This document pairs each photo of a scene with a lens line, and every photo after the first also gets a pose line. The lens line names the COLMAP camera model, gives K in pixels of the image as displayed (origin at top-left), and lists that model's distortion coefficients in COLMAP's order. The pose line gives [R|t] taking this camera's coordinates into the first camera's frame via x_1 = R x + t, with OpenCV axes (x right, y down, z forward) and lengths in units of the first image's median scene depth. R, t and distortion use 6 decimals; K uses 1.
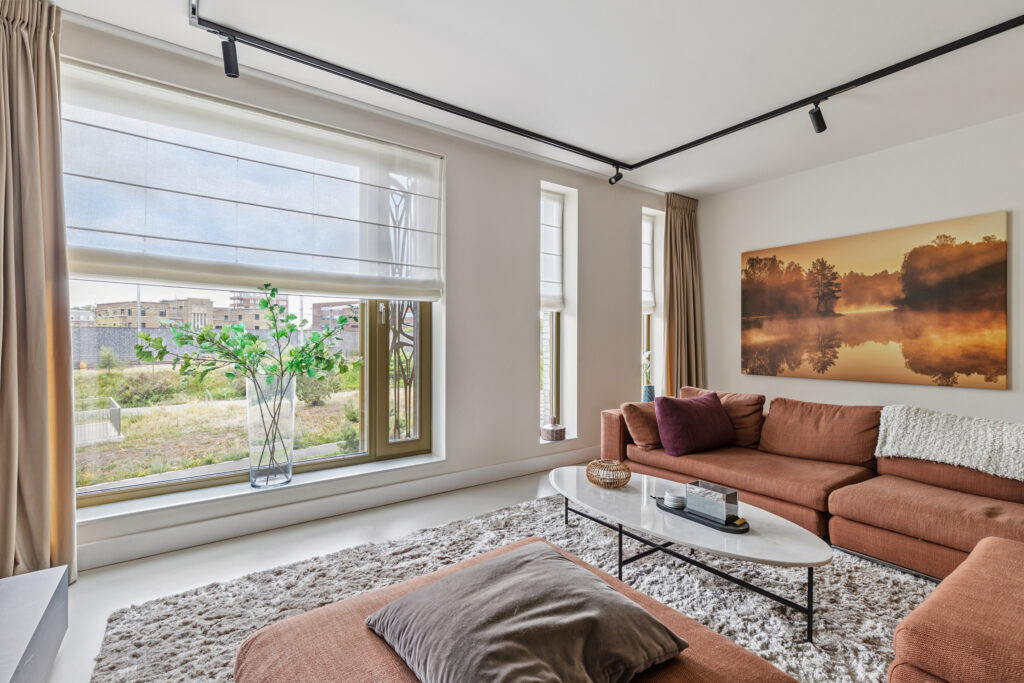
lens RADIAL K [[469.4, 0, 514.5], [0, 469.4, 341.5], [0, 0, 1]] dist [0.007282, -0.002526]
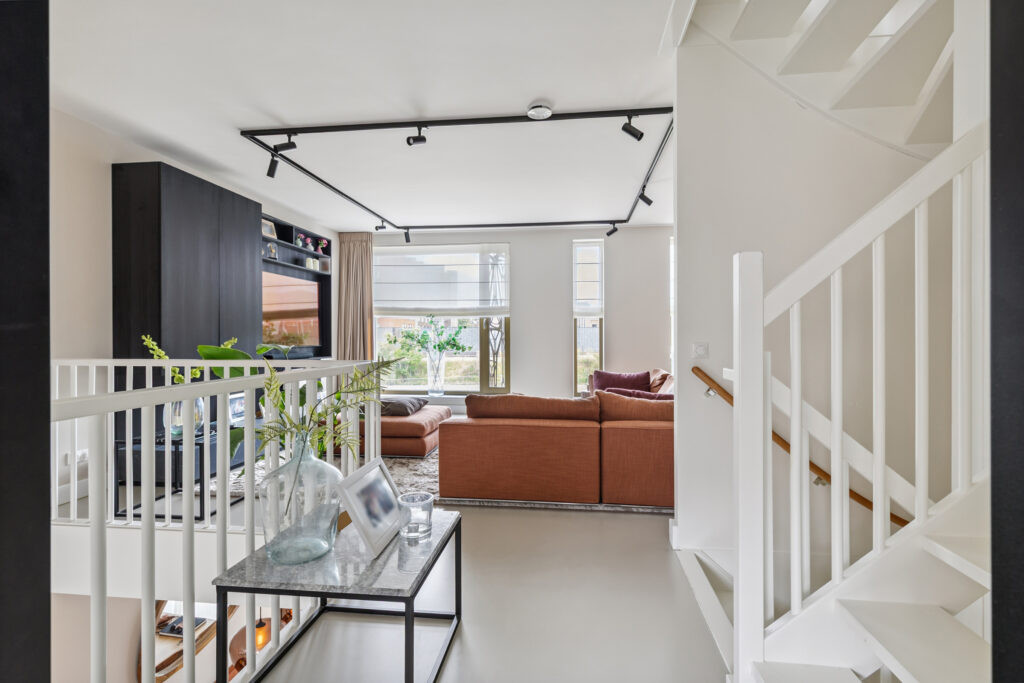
lens RADIAL K [[469.4, 0, 512.4], [0, 469.4, 332.9], [0, 0, 1]] dist [0.007282, -0.002526]
pose [[0.726598, -0.008074, -0.687015, 1.022976], [0.000946, 0.999942, -0.010752, 0.002340], [0.687062, 0.007162, 0.726563, -0.341841]]
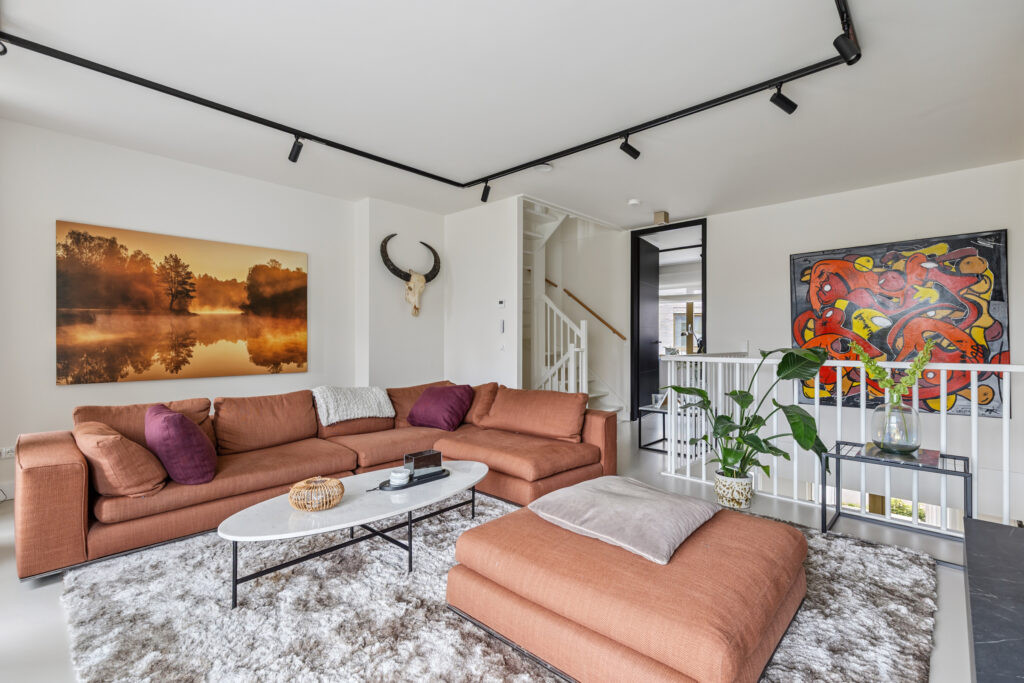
lens RADIAL K [[469.4, 0, 505.7], [0, 469.4, 340.7], [0, 0, 1]] dist [0.007282, -0.002526]
pose [[-0.190264, -0.001411, 0.981732, -0.451772], [0.003851, 0.999990, 0.002183, 0.001079], [-0.981725, 0.004196, -0.190256, 0.539614]]
